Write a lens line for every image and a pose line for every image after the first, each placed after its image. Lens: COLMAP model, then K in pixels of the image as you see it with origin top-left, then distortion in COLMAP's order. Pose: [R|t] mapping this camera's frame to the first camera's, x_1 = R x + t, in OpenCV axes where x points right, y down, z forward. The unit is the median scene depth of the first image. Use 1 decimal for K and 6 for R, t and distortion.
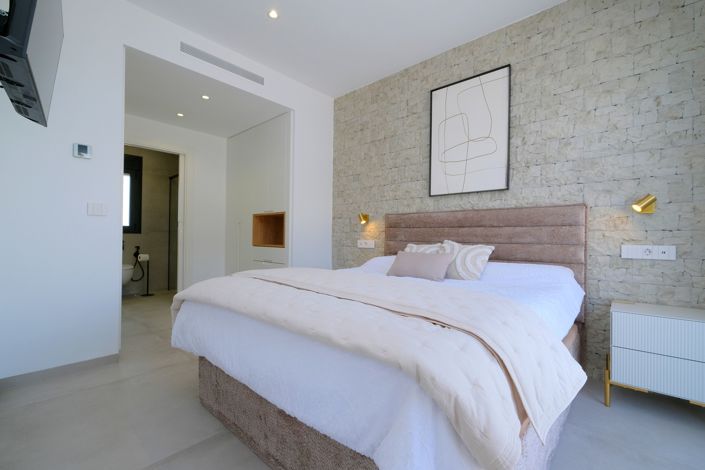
lens RADIAL K [[305.1, 0, 347.4], [0, 305.1, 235.0], [0, 0, 1]] dist [-0.004662, 0.001210]
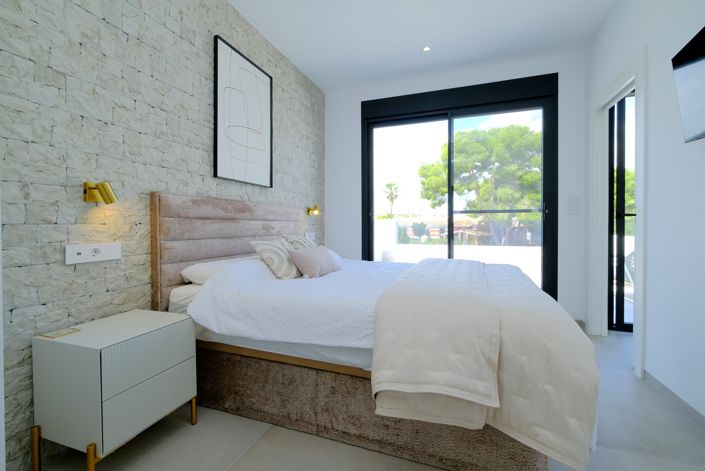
lens RADIAL K [[328.6, 0, 342.9], [0, 328.6, 230.9], [0, 0, 1]] dist [0.003349, -0.000271]
pose [[-0.400606, -0.027283, 0.915844, -0.540569], [-0.005135, 0.999608, 0.027532, -0.016248], [-0.916236, 0.006326, -0.400589, 0.940647]]
